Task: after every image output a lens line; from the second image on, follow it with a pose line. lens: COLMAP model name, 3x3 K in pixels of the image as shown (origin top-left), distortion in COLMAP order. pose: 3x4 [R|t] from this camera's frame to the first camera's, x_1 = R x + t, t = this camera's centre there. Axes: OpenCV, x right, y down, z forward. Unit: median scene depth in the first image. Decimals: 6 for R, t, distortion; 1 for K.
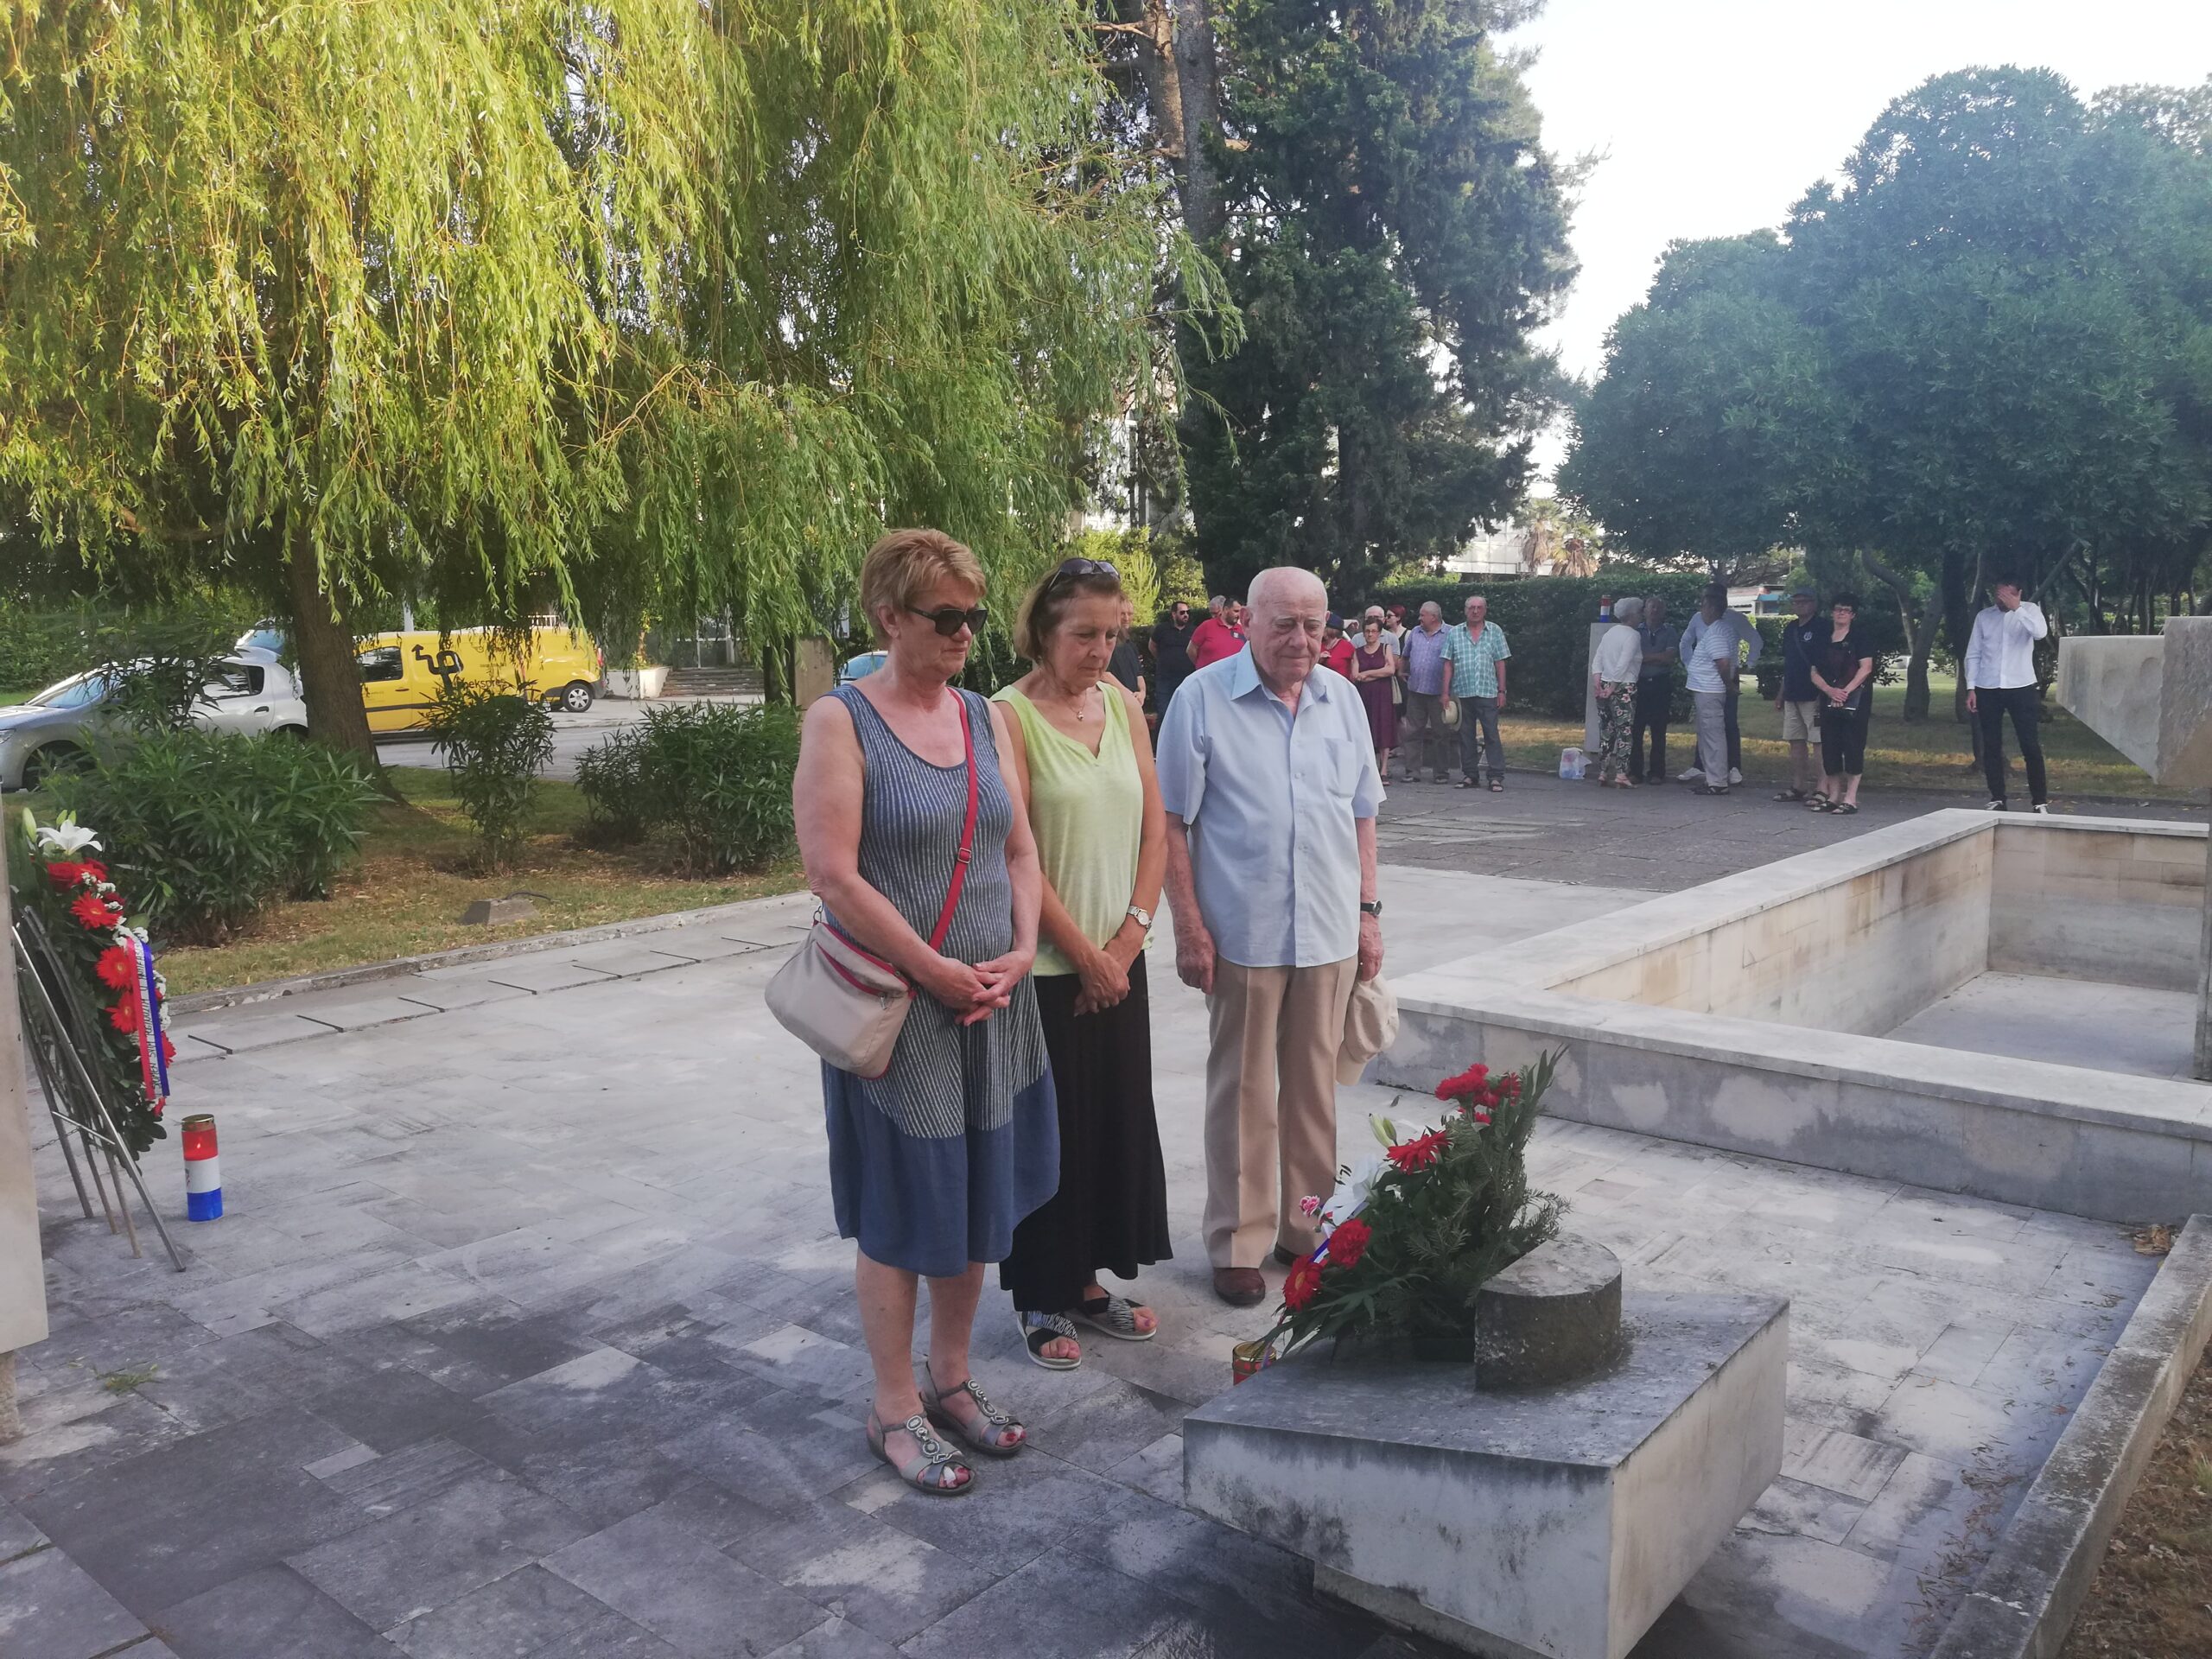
lens RADIAL K [[1719.5, 0, 1114.3], [0, 1719.5, 846.5], [0, 0, 1]] dist [0.045063, -0.066009]
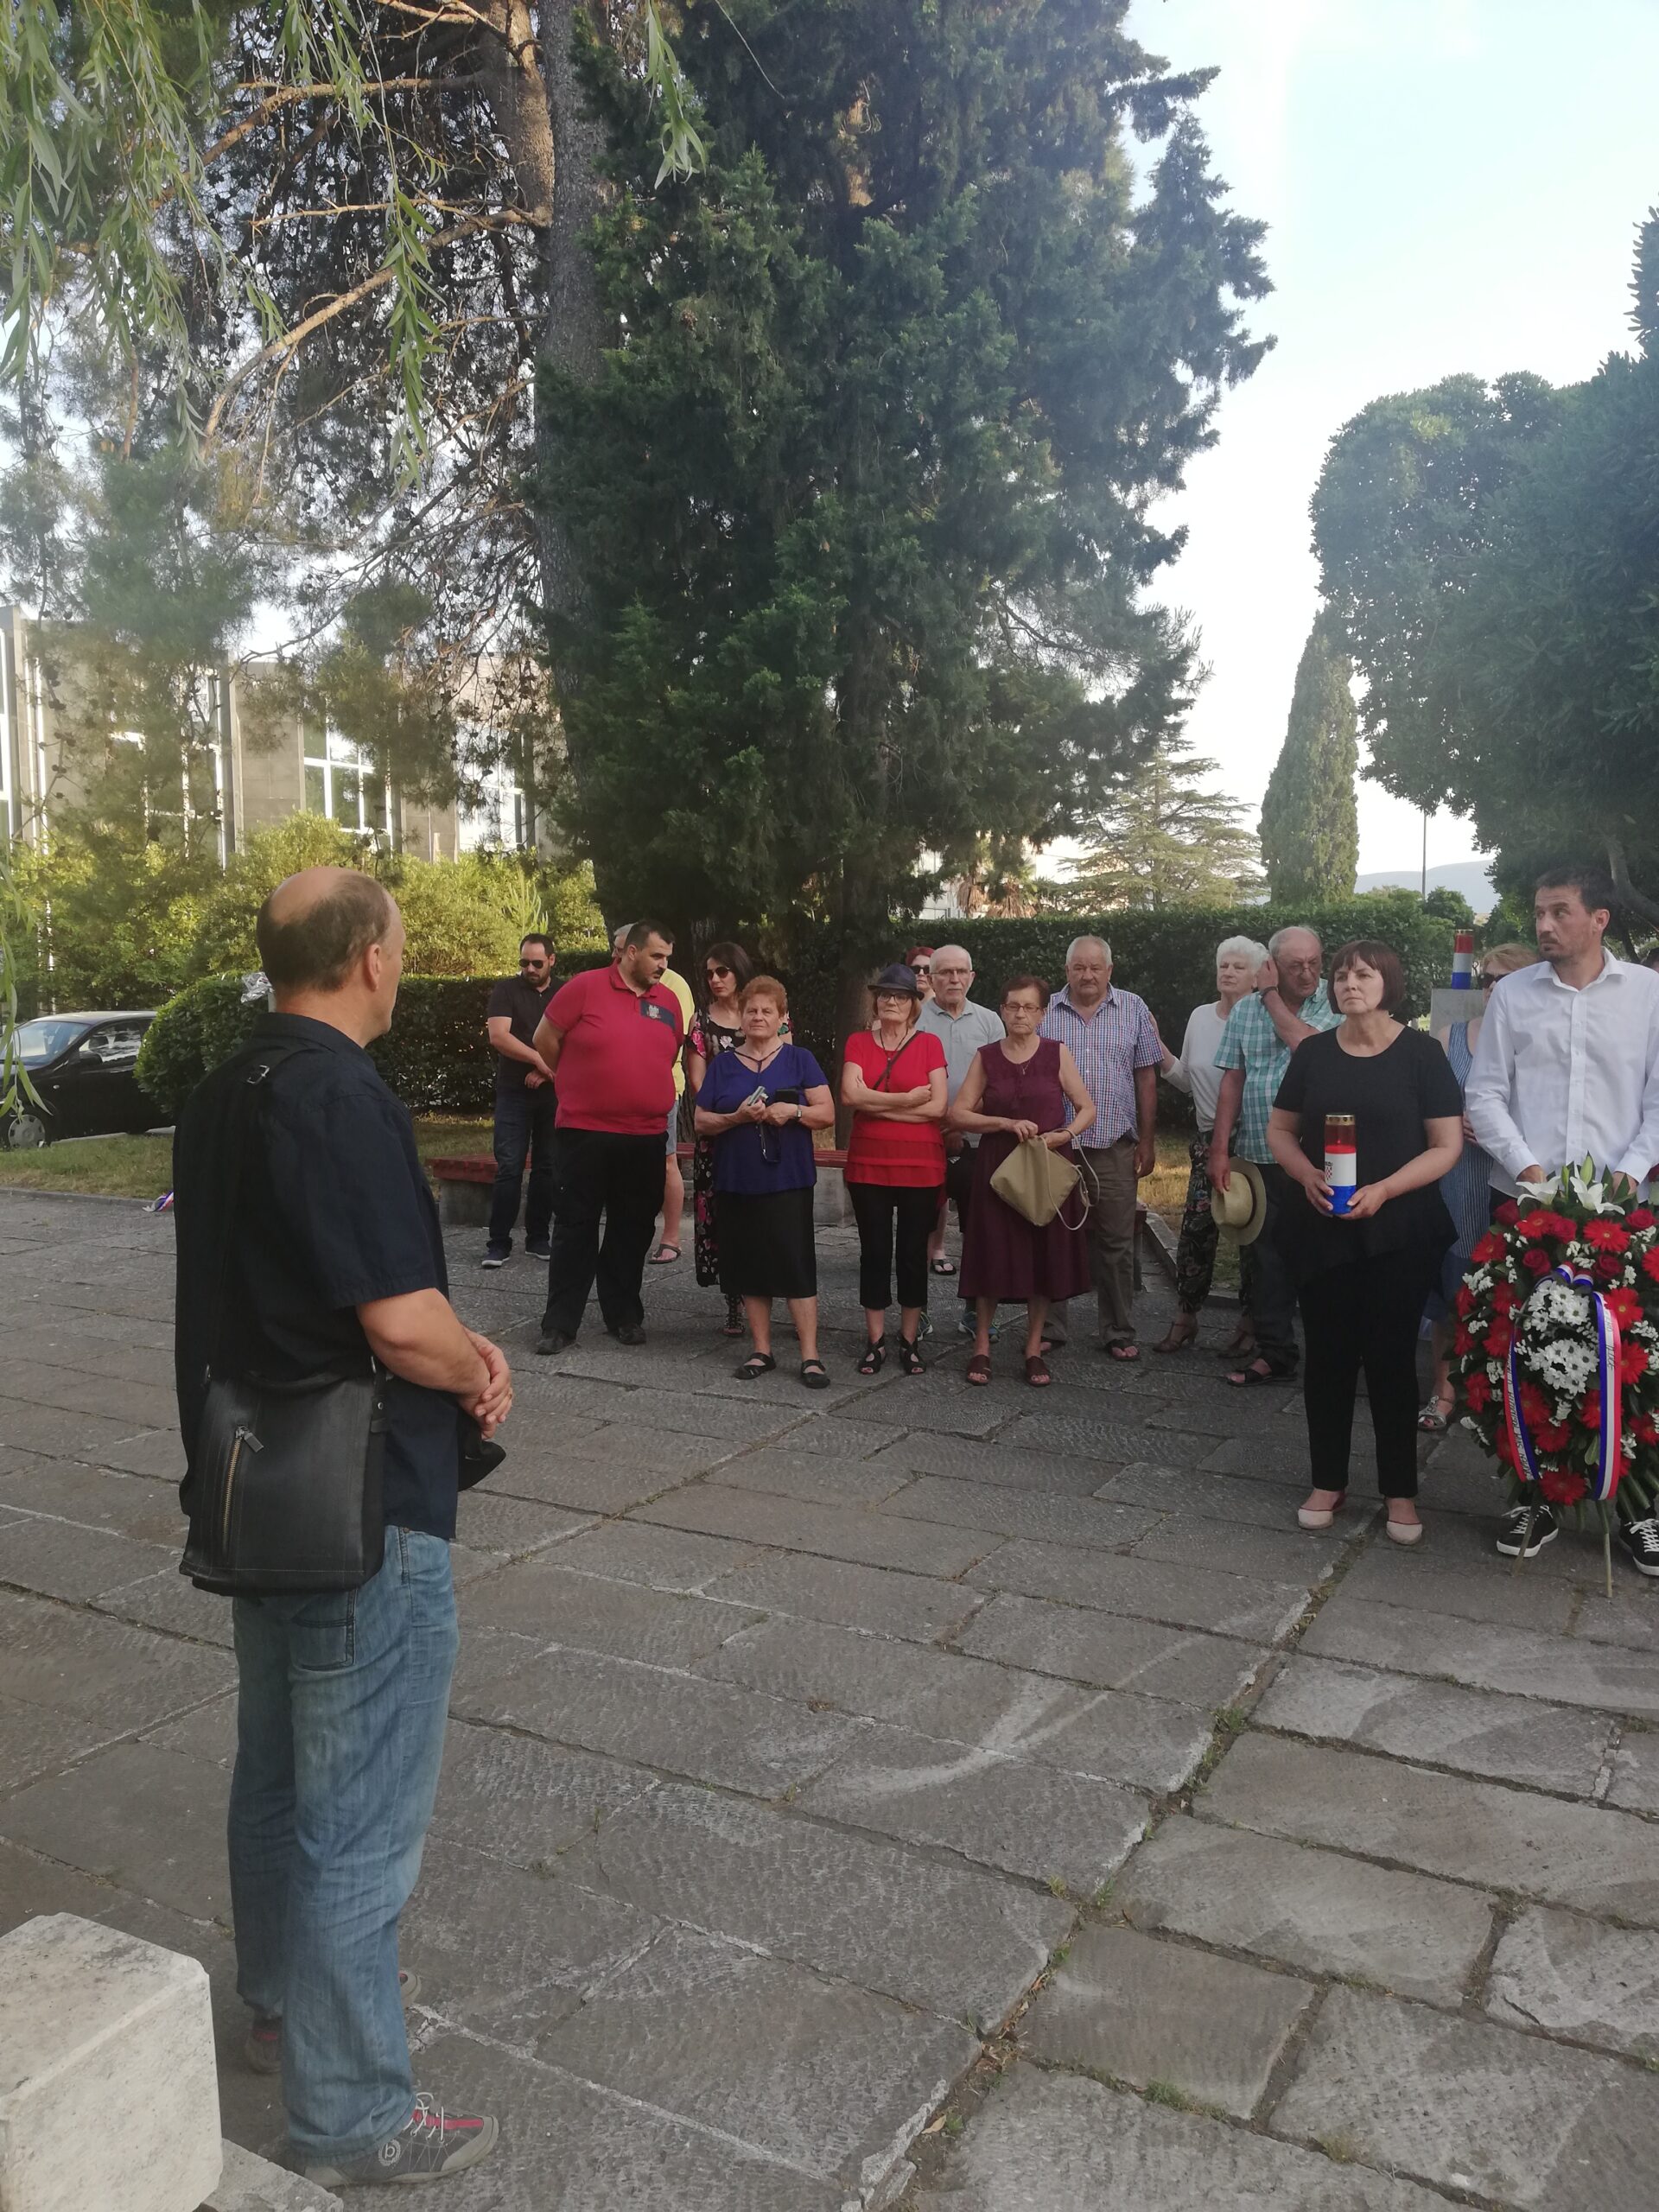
lens RADIAL K [[1719.5, 0, 848.7], [0, 1719.5, 1099.1], [0, 0, 1]] dist [0.045063, -0.066009]
pose [[0.982244, -0.005219, 0.187536, 0.076100], [0.015191, 0.998543, -0.051777, -0.162133], [-0.186993, 0.053706, 0.980892, 1.186646]]
